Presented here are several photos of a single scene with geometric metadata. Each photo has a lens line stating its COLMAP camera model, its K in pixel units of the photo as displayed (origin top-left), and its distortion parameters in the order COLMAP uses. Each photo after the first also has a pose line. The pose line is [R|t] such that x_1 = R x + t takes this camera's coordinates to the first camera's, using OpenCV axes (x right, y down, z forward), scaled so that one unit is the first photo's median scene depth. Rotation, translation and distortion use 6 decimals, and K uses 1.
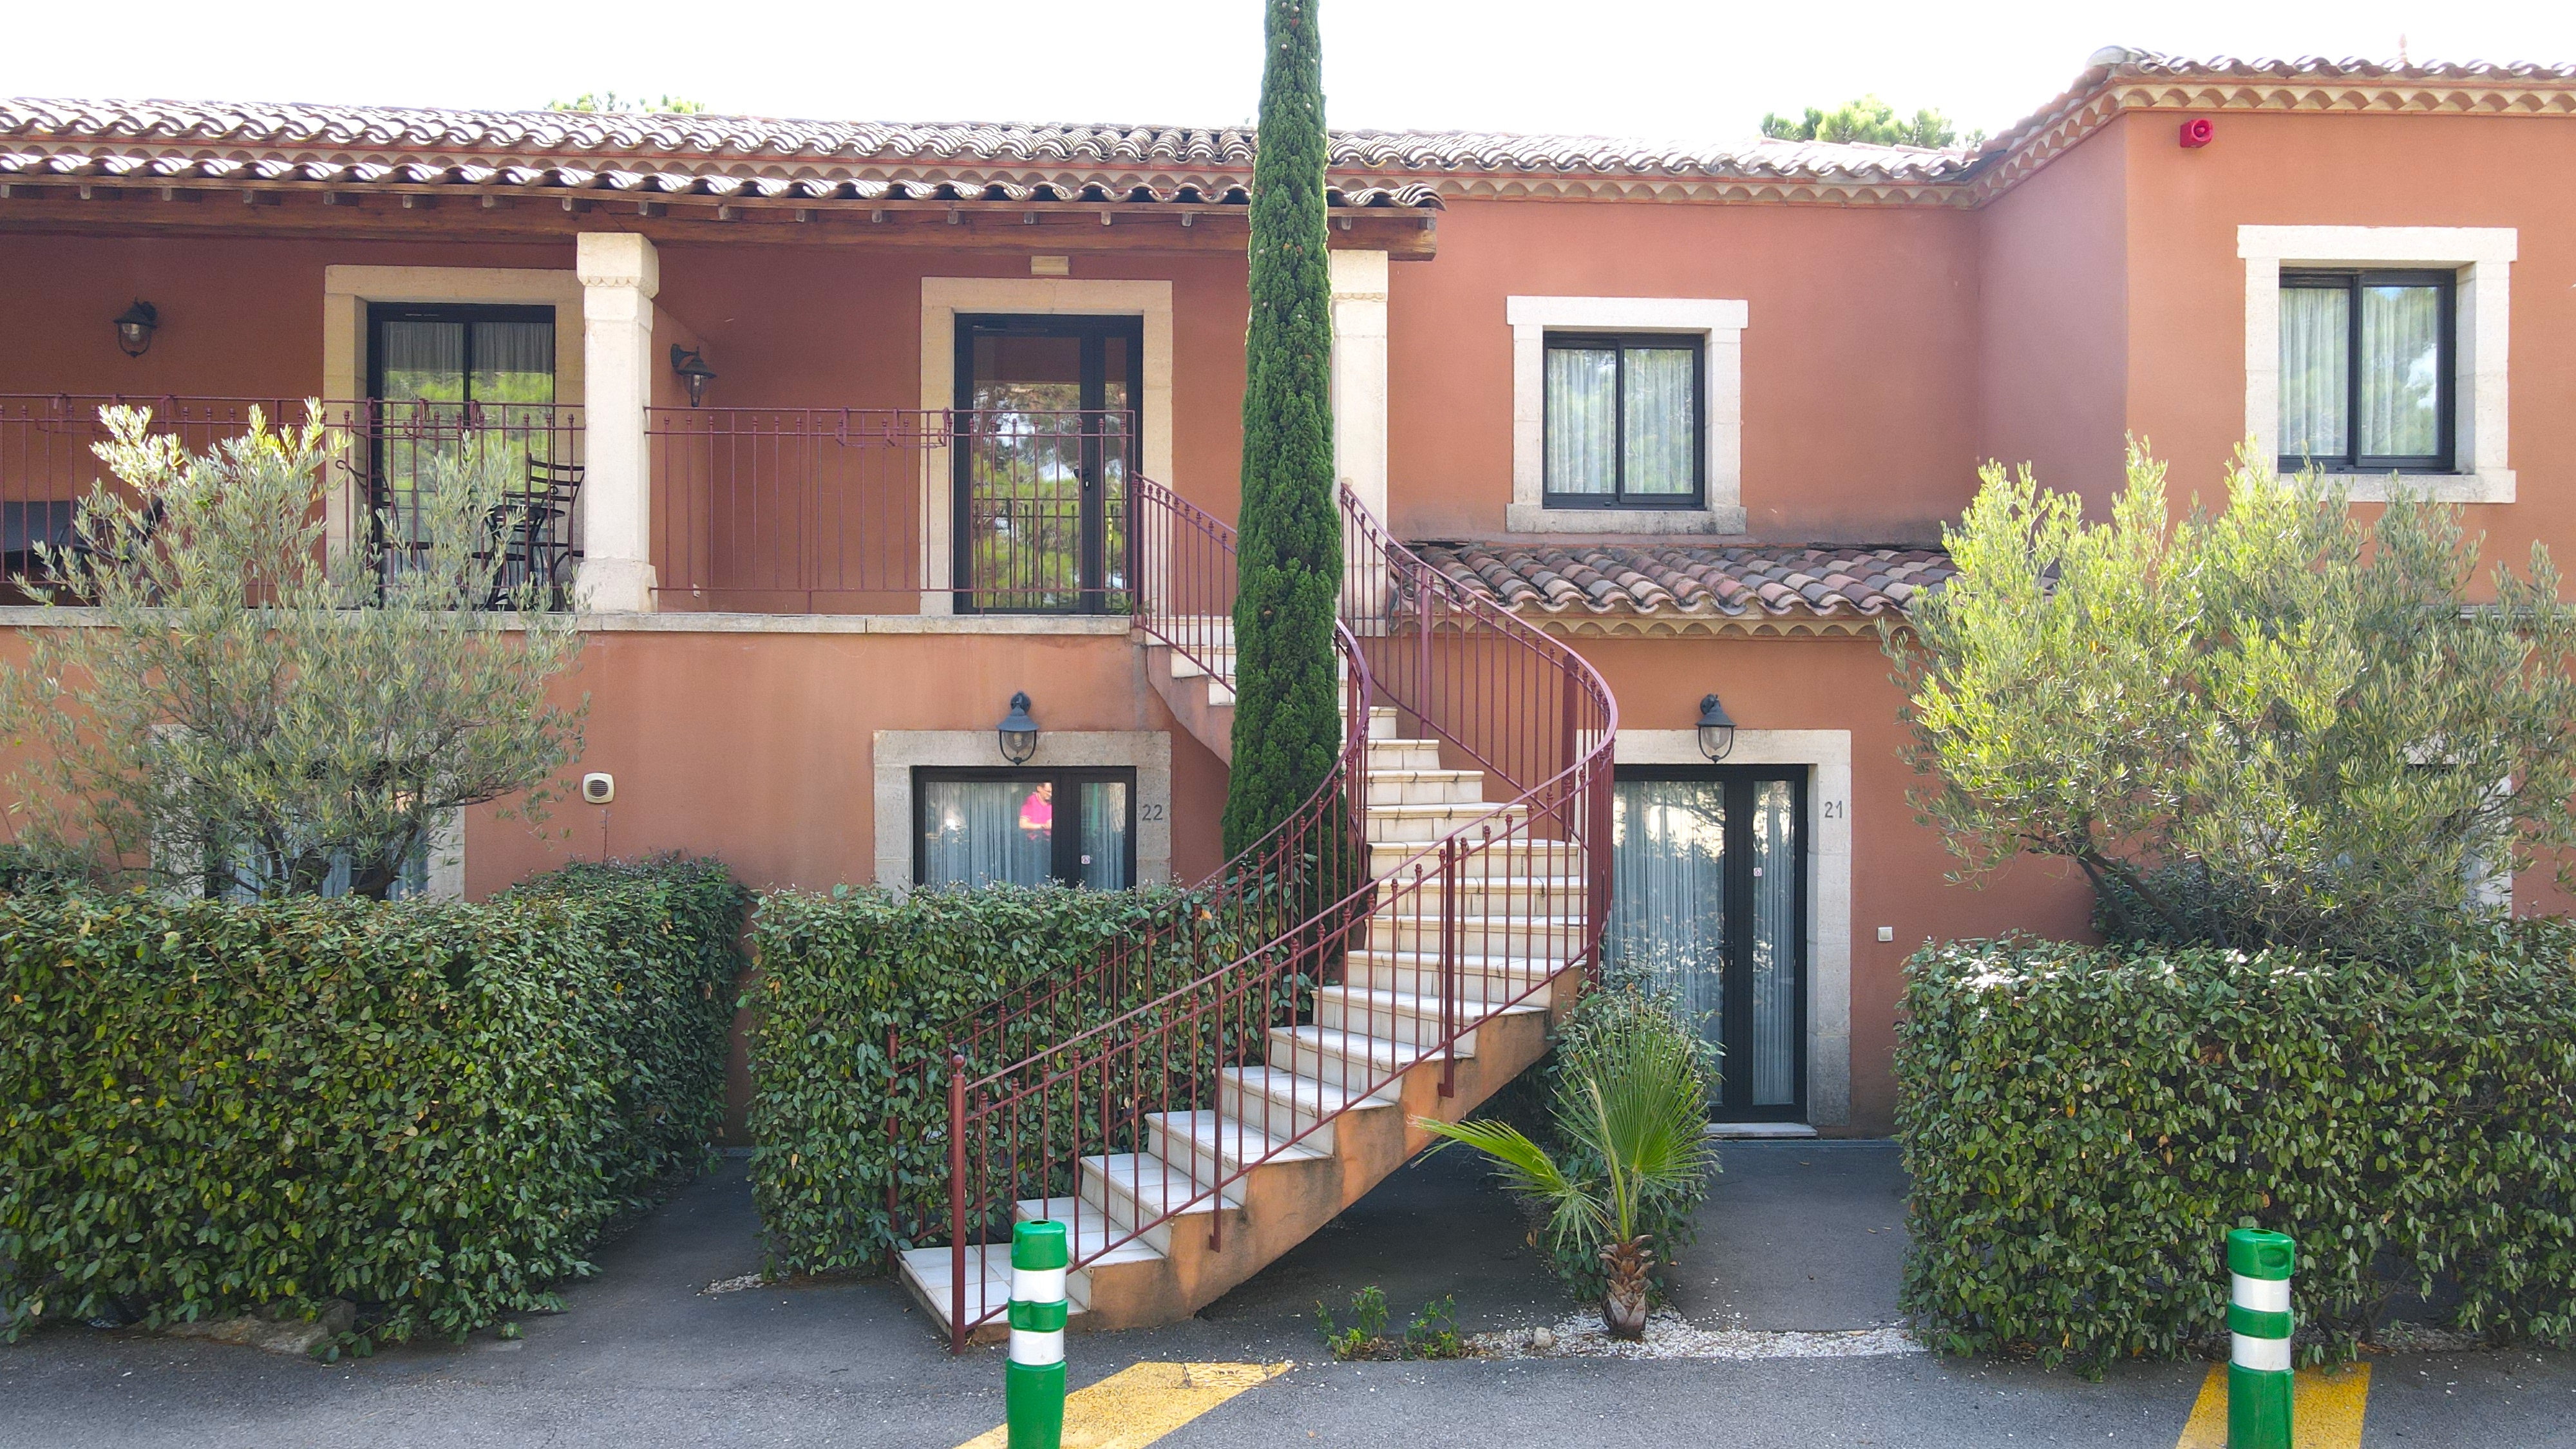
lens RADIAL K [[1901.3, 0, 1292.3], [0, 1901.3, 736.9], [0, 0, 1]] dist [-0.015987, 0.070310]
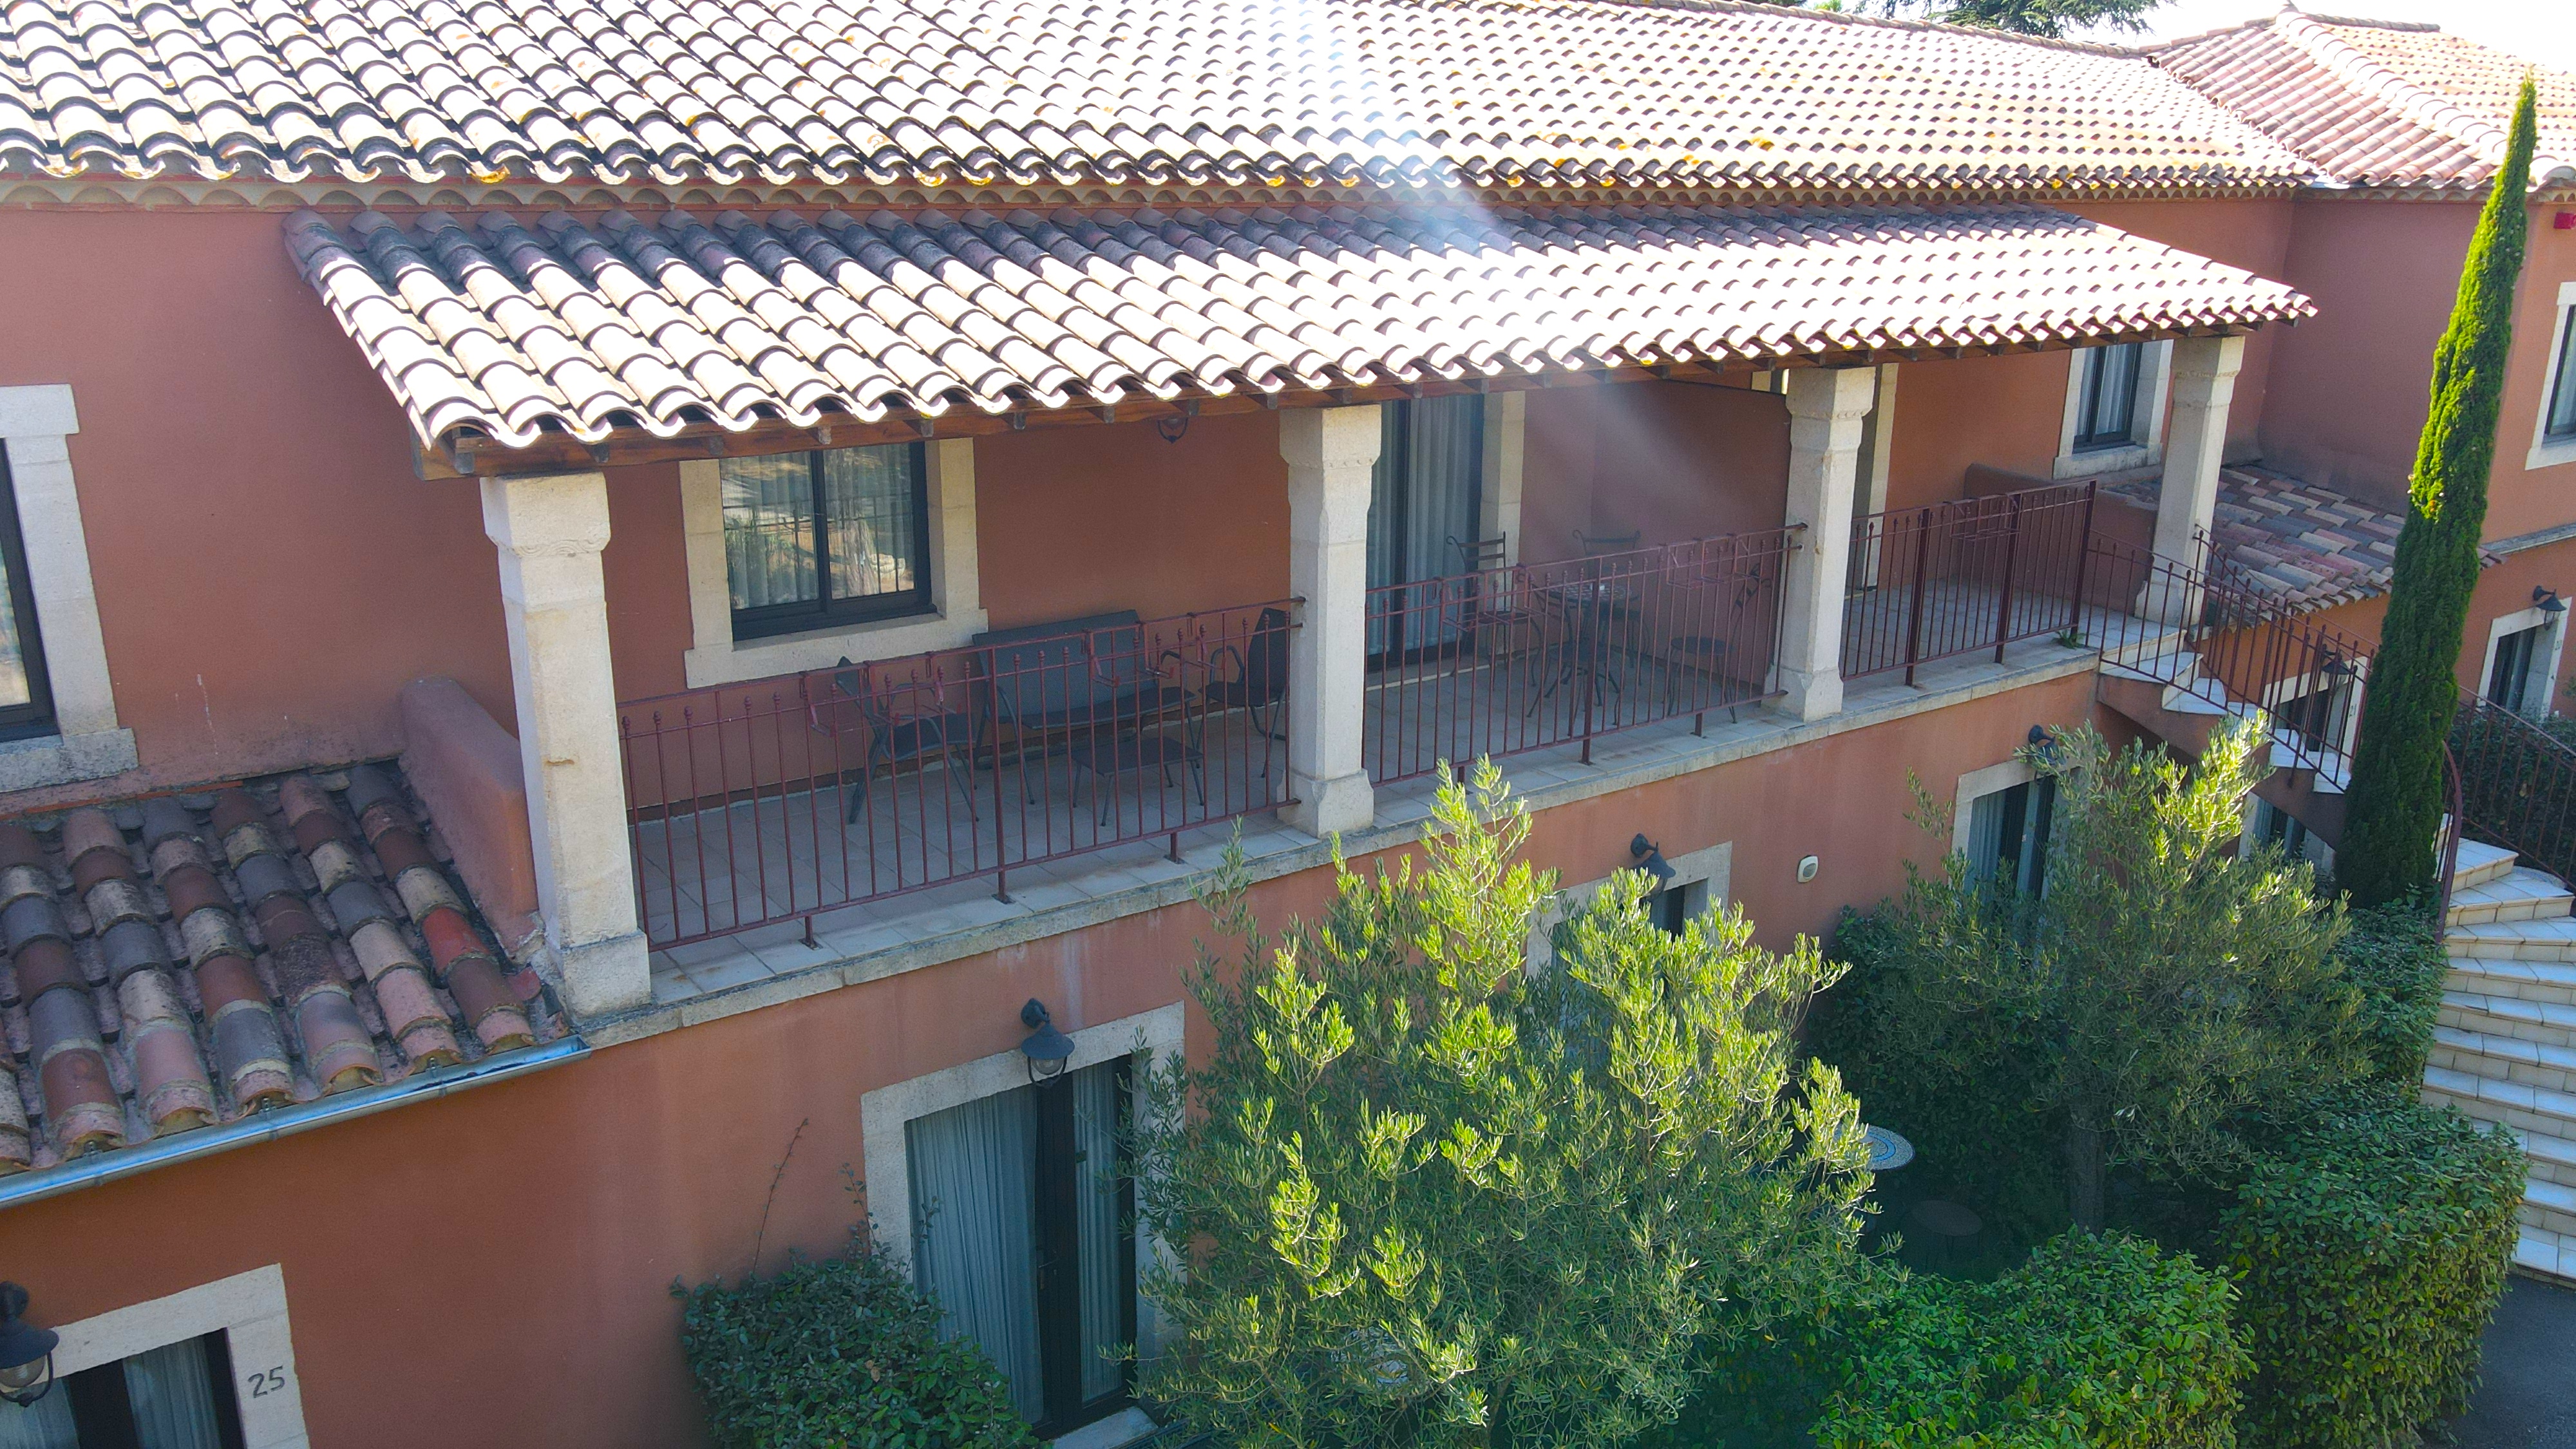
lens RADIAL K [[1897.6, 0, 1288.7], [0, 1897.6, 738.5], [0, 0, 1]] dist [0.007727, 0.020026]
pose [[0.837817, -0.156099, 0.523159, -1.189085], [-0.002901, 0.956967, 0.290184, -0.370530], [-0.545943, -0.244639, 0.801310, 0.283575]]
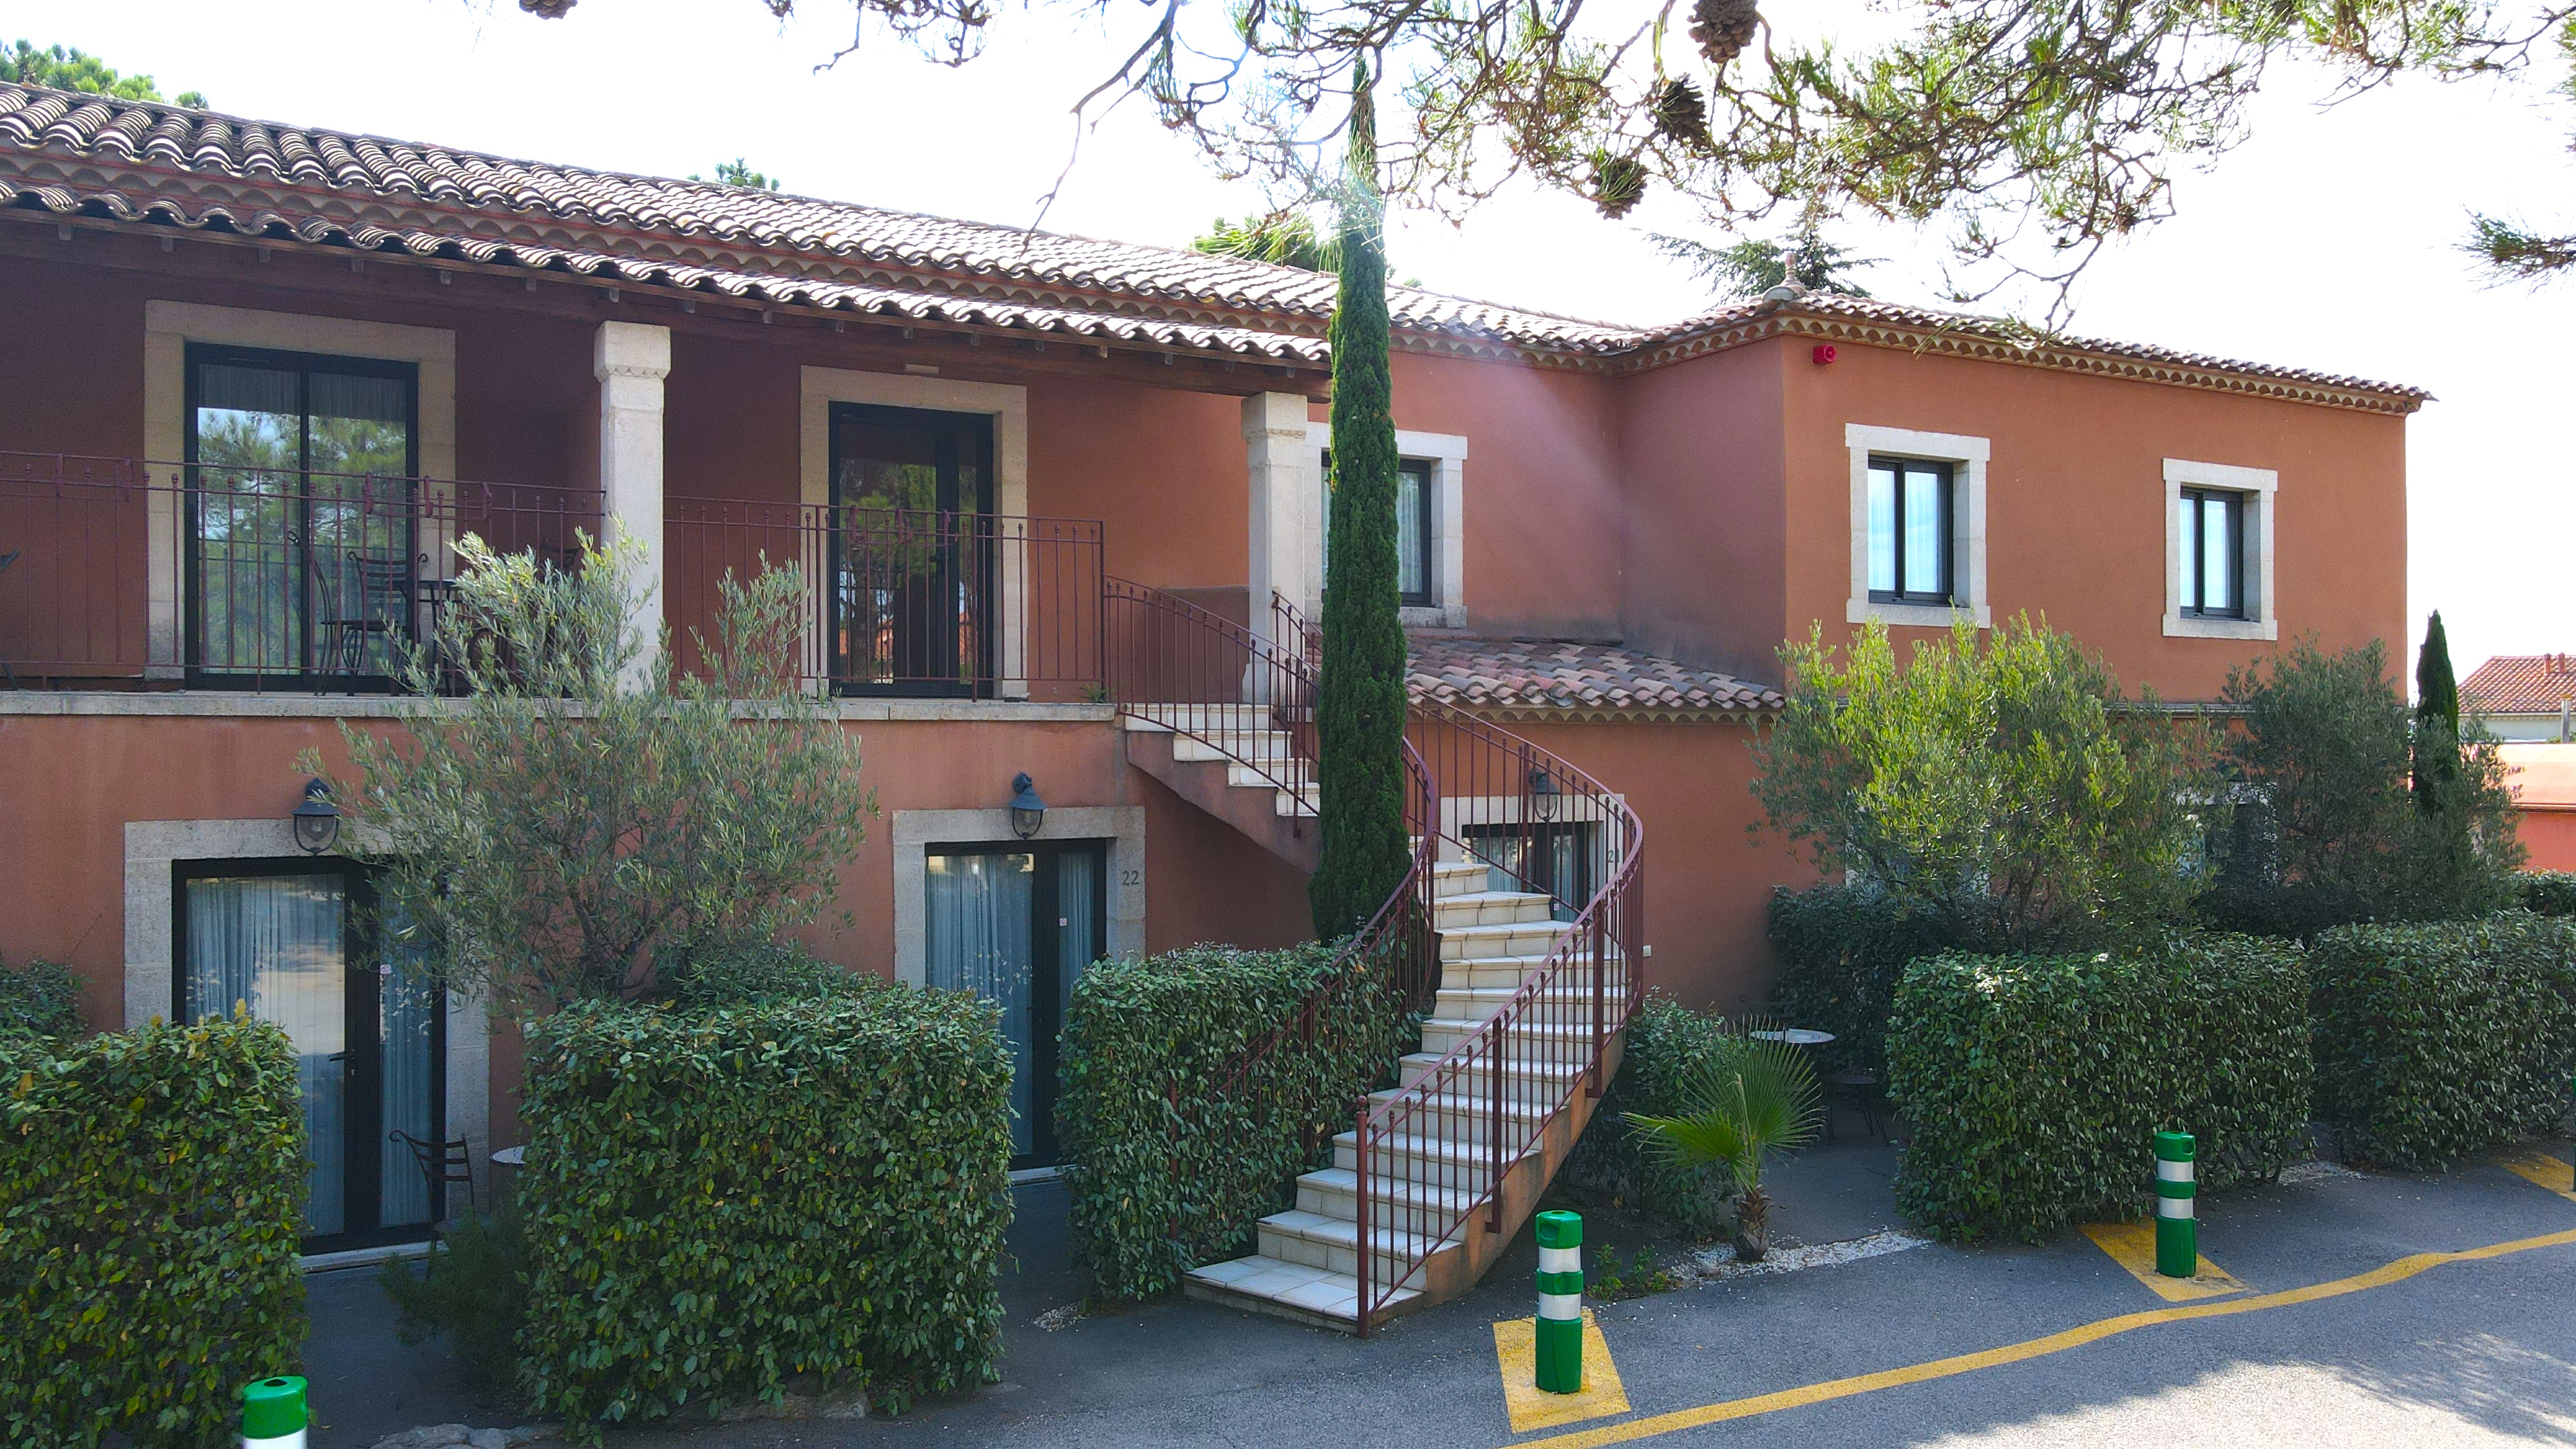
lens RADIAL K [[1901.0, 0, 1291.2], [0, 1901.0, 738.6], [0, 0, 1]] dist [-0.000539, 0.032262]
pose [[0.897286, -0.004170, 0.441431, -0.491374], [0.006358, 0.999974, -0.003477, -0.038968], [-0.441405, 0.005926, 0.897288, -0.058361]]
